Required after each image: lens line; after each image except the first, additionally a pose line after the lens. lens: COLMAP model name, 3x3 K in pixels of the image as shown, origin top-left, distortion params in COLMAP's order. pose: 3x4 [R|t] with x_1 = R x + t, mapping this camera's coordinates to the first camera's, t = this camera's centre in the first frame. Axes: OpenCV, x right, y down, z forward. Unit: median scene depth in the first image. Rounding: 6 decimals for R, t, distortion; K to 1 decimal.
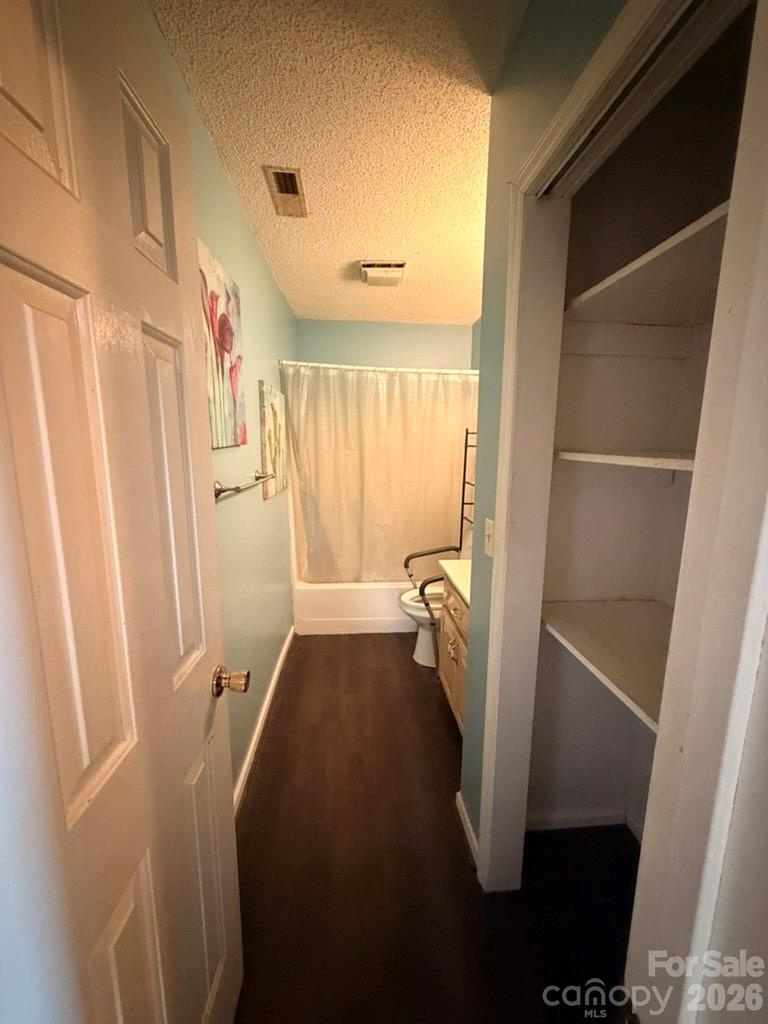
lens RADIAL K [[408.0, 0, 384.0], [0, 408.0, 511.3], [0, 0, 1]] dist [-0.000051, -0.000104]
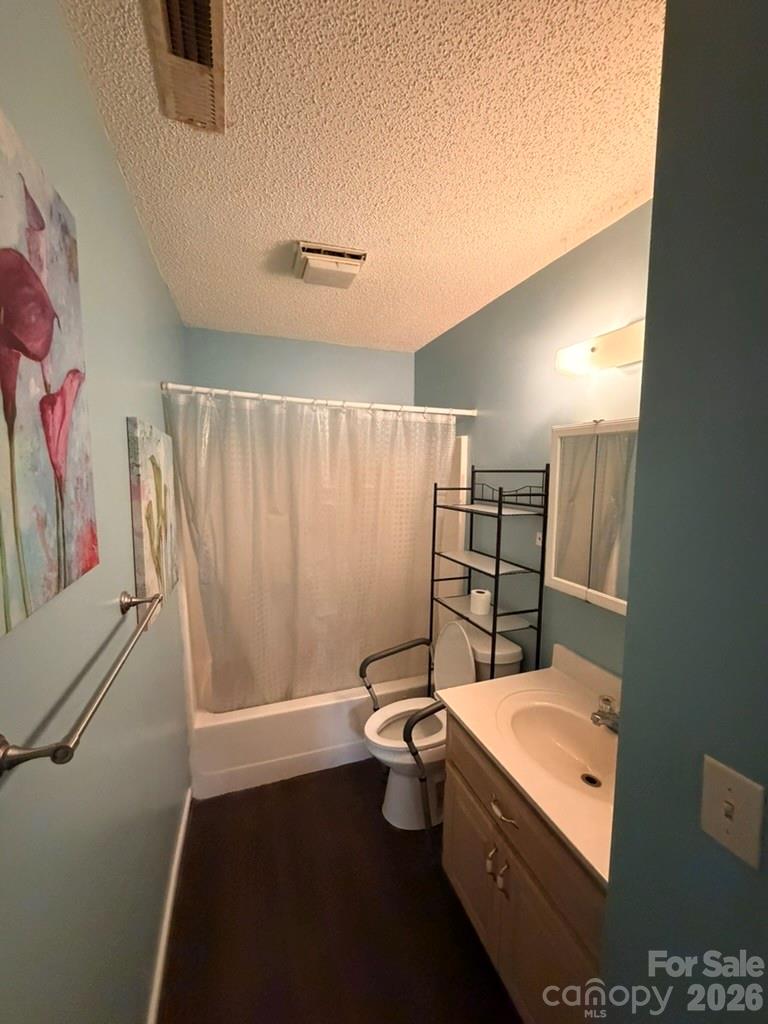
lens RADIAL K [[408.0, 0, 384.0], [0, 408.0, 511.2], [0, 0, 1]] dist [-0.000051, -0.000104]
pose [[0.963990, -0.030309, 0.264206, -0.095184], [0.047219, 0.997206, -0.057888, -0.114628], [-0.261713, 0.068279, 0.962727, 0.304888]]
